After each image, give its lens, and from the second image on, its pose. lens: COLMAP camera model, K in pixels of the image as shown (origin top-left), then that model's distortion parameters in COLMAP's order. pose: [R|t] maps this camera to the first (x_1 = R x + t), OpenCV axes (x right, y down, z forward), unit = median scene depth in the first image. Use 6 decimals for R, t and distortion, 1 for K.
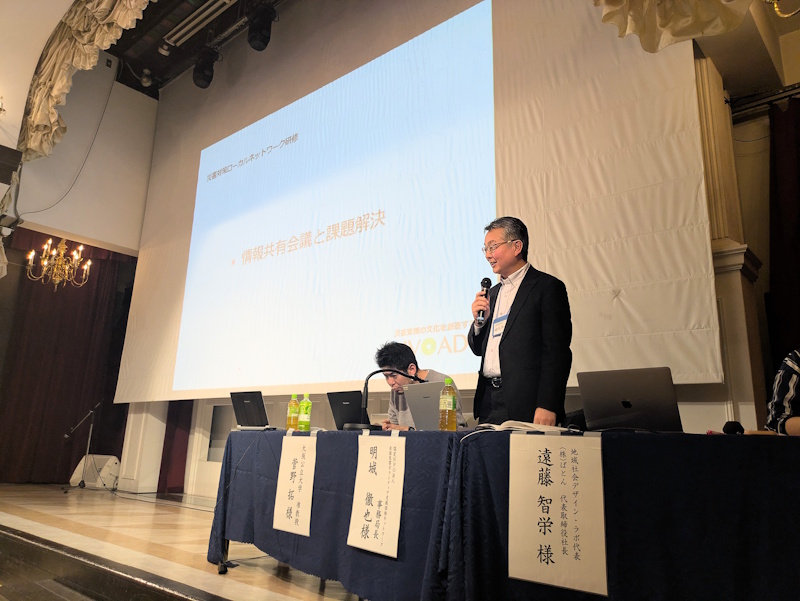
lens RADIAL K [[591.8, 0, 400.0], [0, 591.8, 300.5], [0, 0, 1]] dist [0.074325, -0.054730]
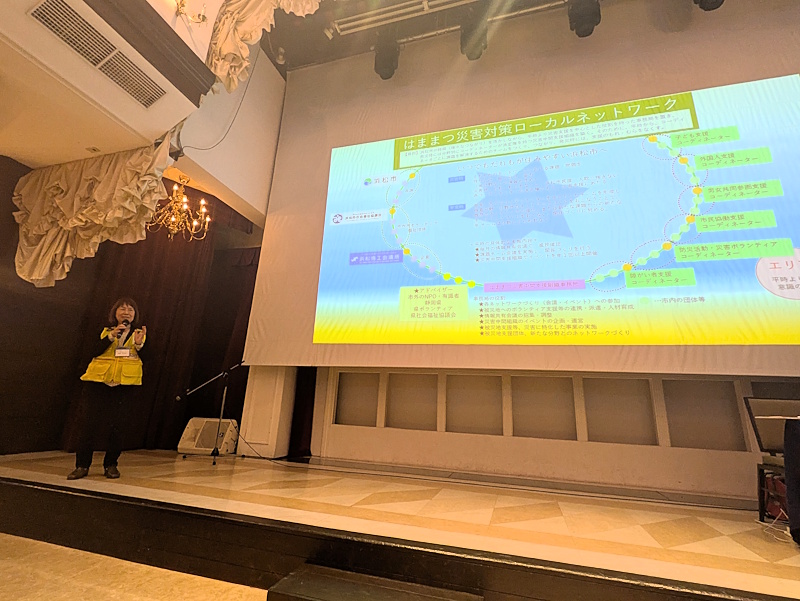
lens RADIAL K [[383.3, 0, 400.0], [0, 383.3, 300.5], [0, 0, 1]] dist [0.000039, 0.000164]
pose [[0.911546, 0.113996, 0.395082, -0.500950], [-0.107986, 0.993445, -0.037497, 0.063938], [-0.396766, -0.008483, 0.917880, 0.335984]]
